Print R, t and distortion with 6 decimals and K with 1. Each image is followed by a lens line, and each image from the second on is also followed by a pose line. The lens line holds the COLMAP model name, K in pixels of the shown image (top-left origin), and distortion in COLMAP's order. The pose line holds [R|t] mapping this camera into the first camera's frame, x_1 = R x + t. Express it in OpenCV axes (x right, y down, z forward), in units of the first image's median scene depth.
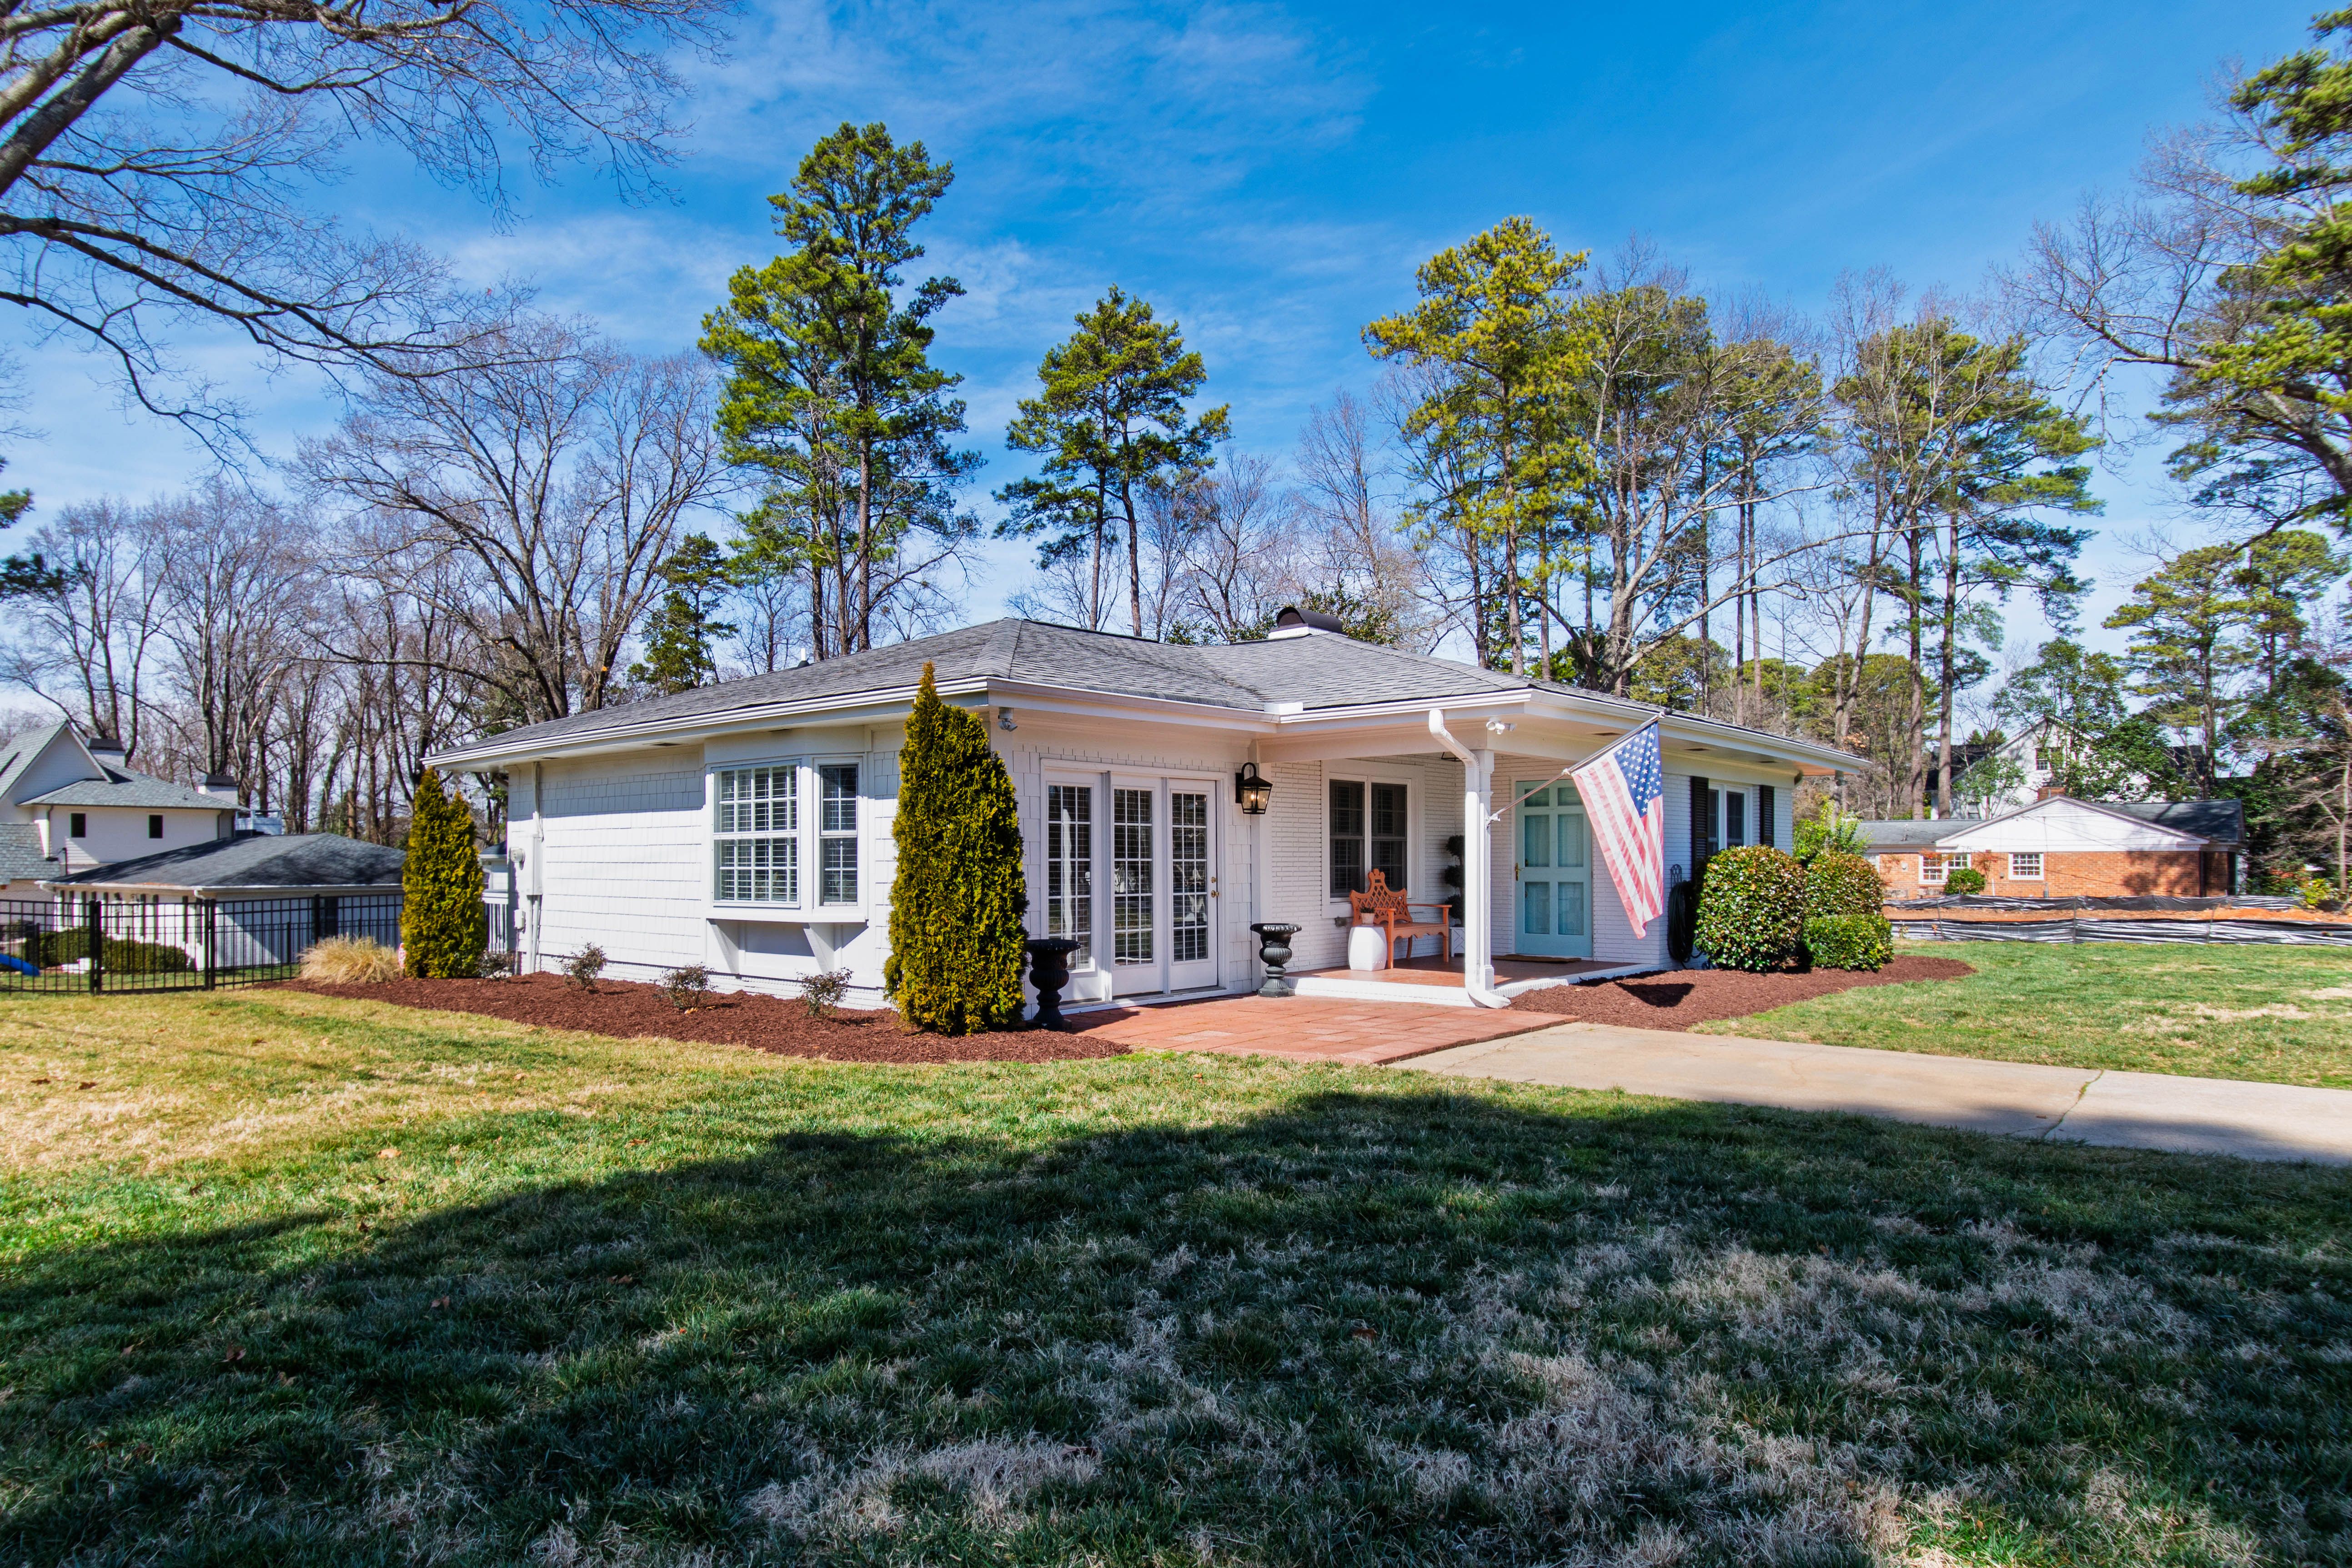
lens RADIAL K [[1330.1, 0, 1082.6], [0, 1330.1, 854.5], [0, 0, 1]] dist [-0.004608, -0.002755]
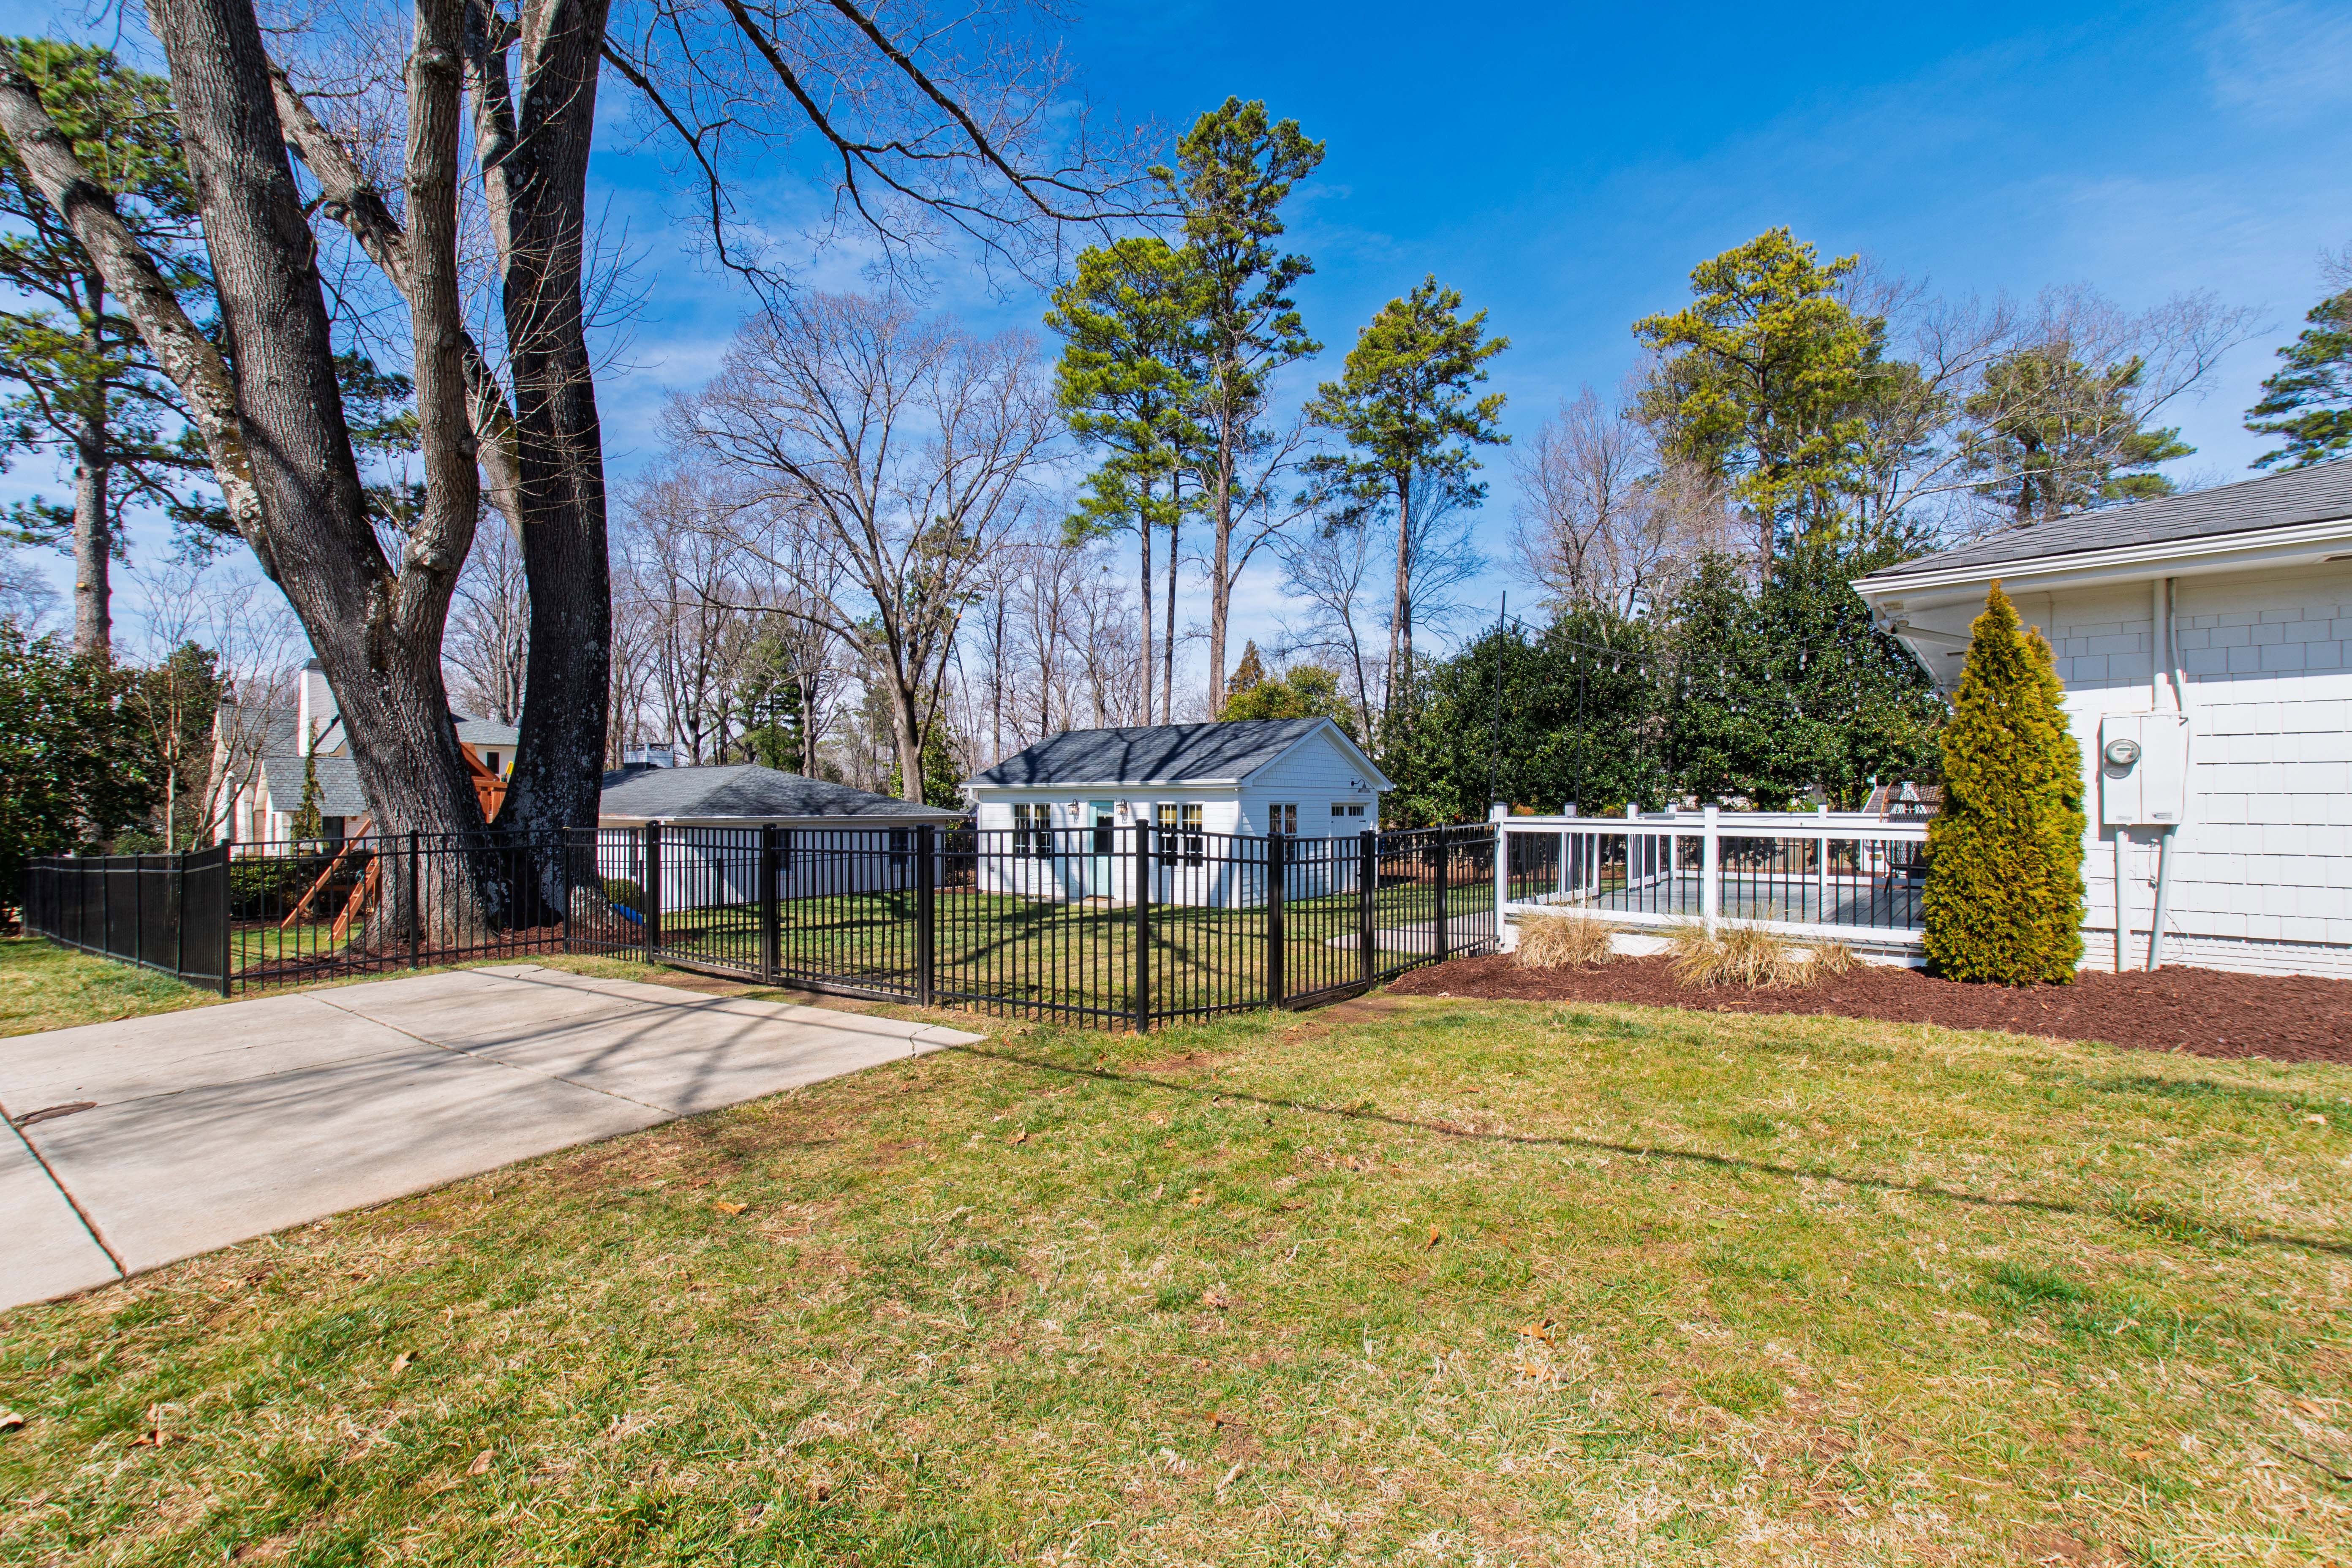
lens RADIAL K [[1016.6, 0, 1184.0], [0, 1016.6, 797.7], [0, 0, 1]] dist [-0.001716, -0.000174]
pose [[0.997738, 0.002652, 0.067165, -0.242152], [-0.002714, 0.999996, 0.000837, 0.006196], [-0.067163, -0.001017, 0.997742, 0.172256]]
